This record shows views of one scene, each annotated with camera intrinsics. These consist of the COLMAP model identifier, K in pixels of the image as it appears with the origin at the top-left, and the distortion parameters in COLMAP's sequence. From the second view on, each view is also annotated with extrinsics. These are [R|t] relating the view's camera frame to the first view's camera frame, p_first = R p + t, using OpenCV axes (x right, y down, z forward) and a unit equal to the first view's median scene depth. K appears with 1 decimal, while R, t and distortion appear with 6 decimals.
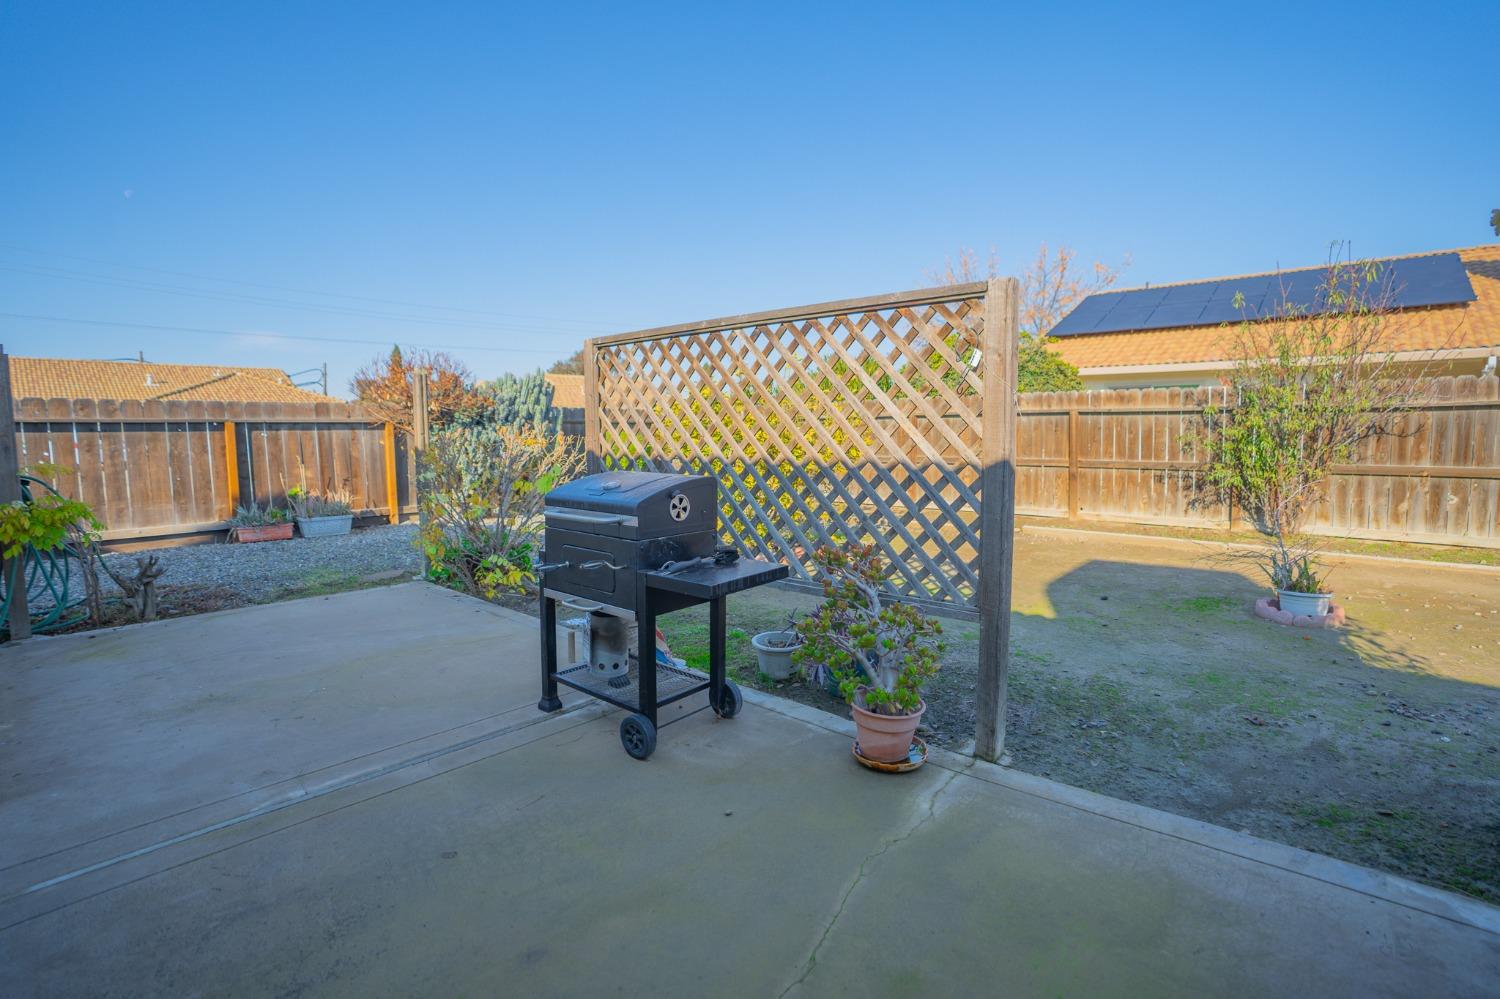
lens RADIAL K [[690.8, 0, 757.8], [0, 690.8, 486.2], [0, 0, 1]] dist [-0.061603, 0.024666]
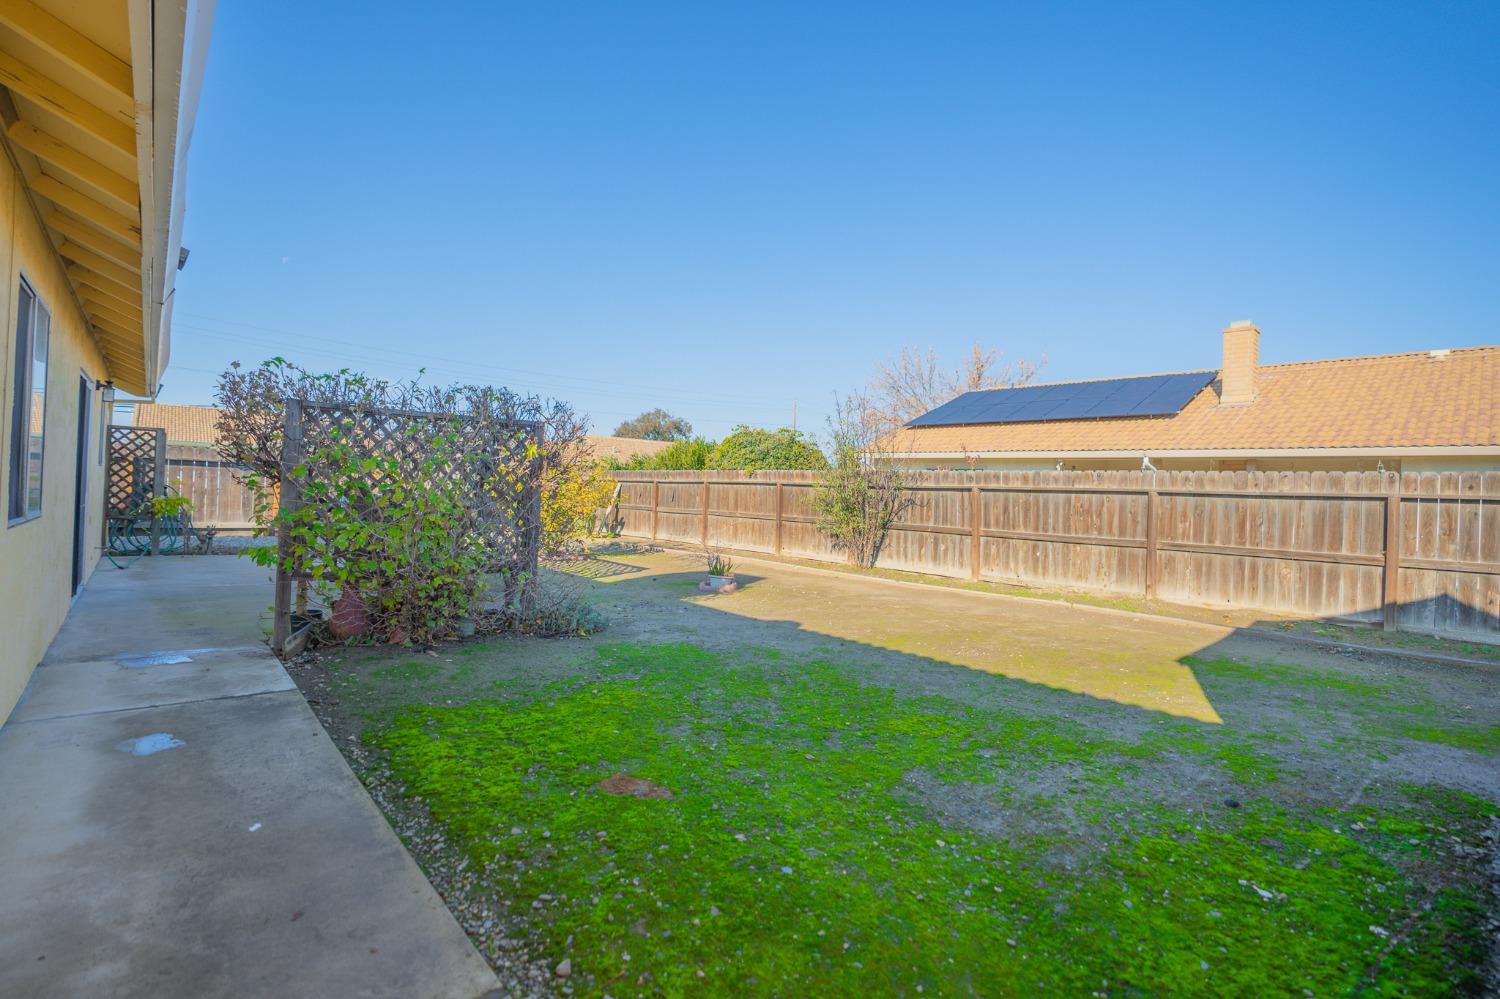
lens RADIAL K [[690.8, 0, 757.8], [0, 690.8, 486.2], [0, 0, 1]] dist [-0.061603, 0.024666]
pose [[0.992165, 0.048837, -0.114991, 0.663802], [-0.059188, 0.994326, -0.088387, 0.039974], [0.110022, 0.094500, 0.989427, -0.588600]]
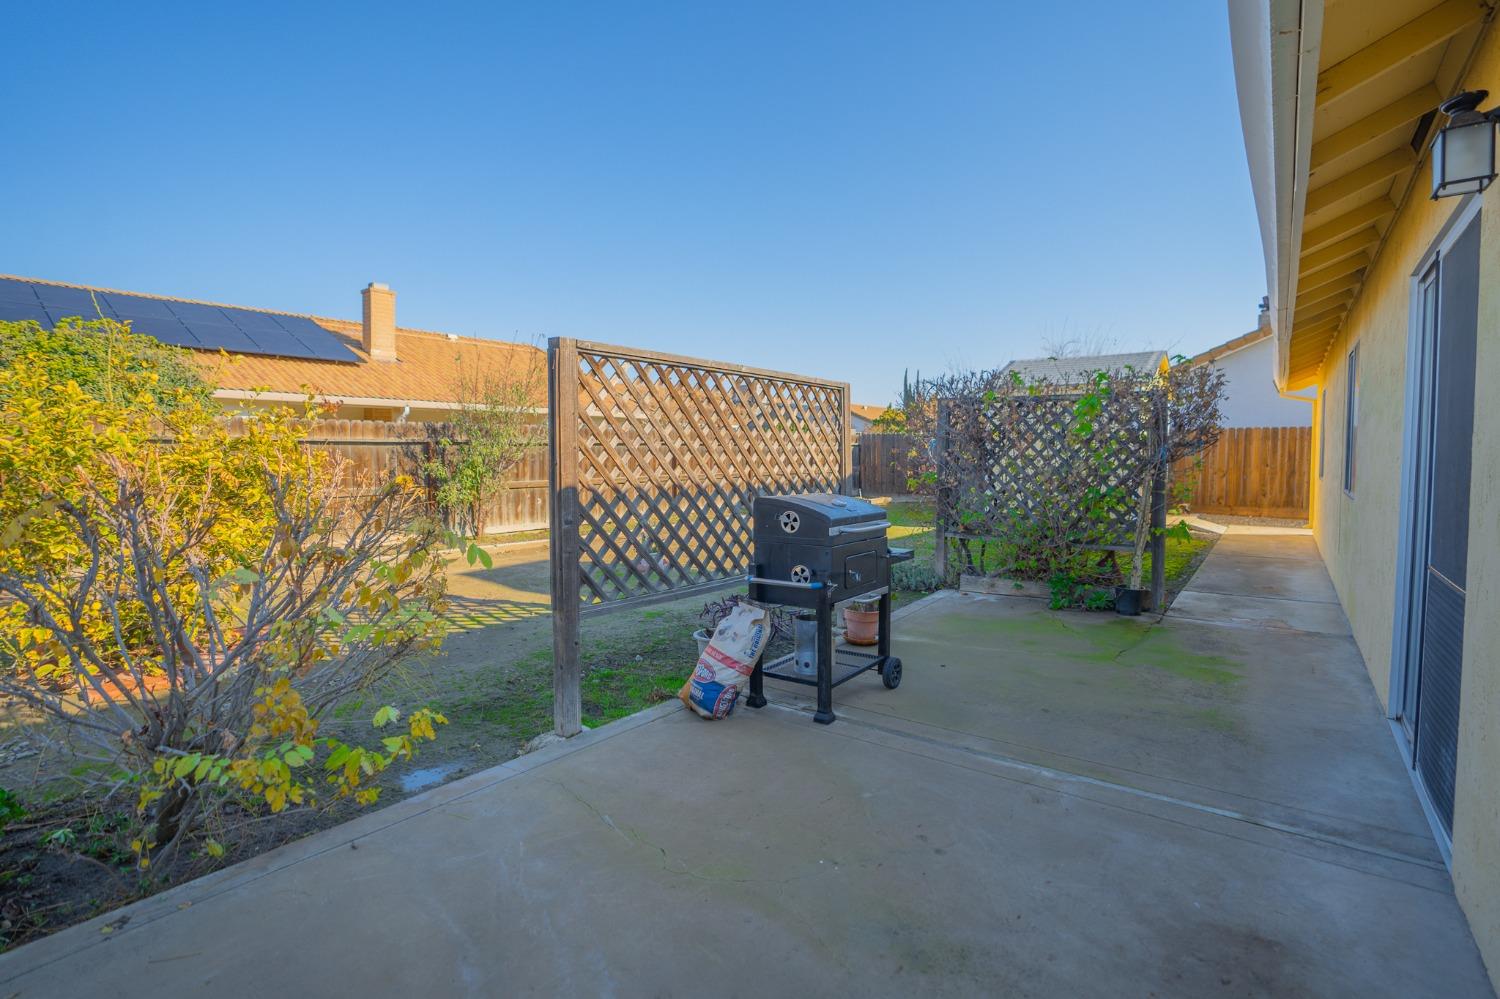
lens RADIAL K [[690.8, 0, 757.8], [0, 690.8, 486.2], [0, 0, 1]] dist [-0.061603, 0.024666]
pose [[-0.030787, -0.038180, 0.998797, -0.526125], [0.084167, 0.995622, 0.040653, -0.033115], [-0.995976, 0.085317, -0.027439, 0.435426]]
